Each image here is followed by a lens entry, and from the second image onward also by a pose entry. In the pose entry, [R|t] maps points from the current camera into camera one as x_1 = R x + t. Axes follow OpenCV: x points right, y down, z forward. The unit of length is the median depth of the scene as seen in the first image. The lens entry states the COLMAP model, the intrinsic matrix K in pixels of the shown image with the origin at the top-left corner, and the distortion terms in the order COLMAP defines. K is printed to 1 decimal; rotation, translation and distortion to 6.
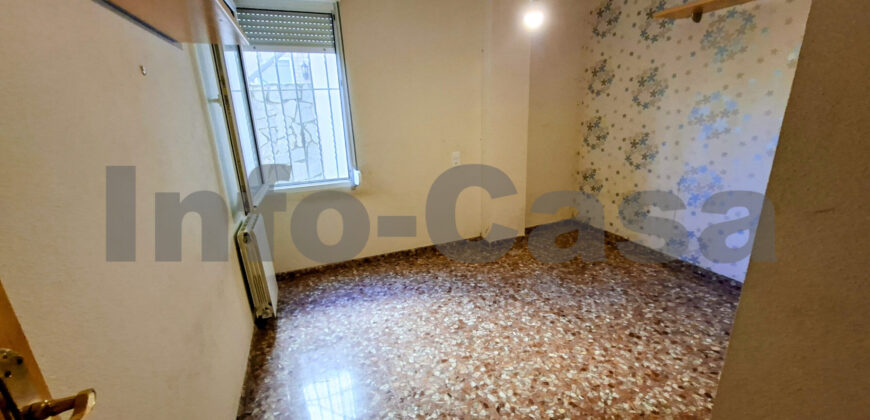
lens RADIAL K [[343.5, 0, 435.9], [0, 343.5, 210.0], [0, 0, 1]] dist [-0.007889, 0.001254]
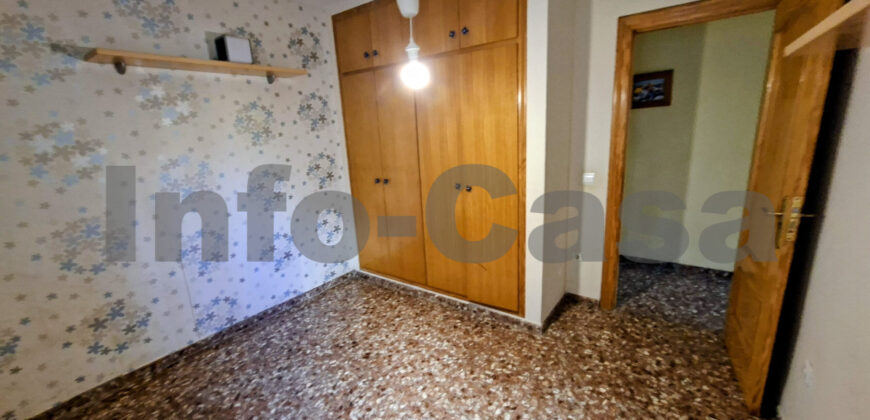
lens RADIAL K [[343.5, 0, 435.6], [0, 343.5, 213.0], [0, 0, 1]] dist [-0.007889, 0.001254]
pose [[-0.550037, -0.141733, 0.823026, -0.369732], [0.297122, 0.887804, 0.351458, -0.343131], [-0.780498, 0.437854, -0.446213, 0.991163]]
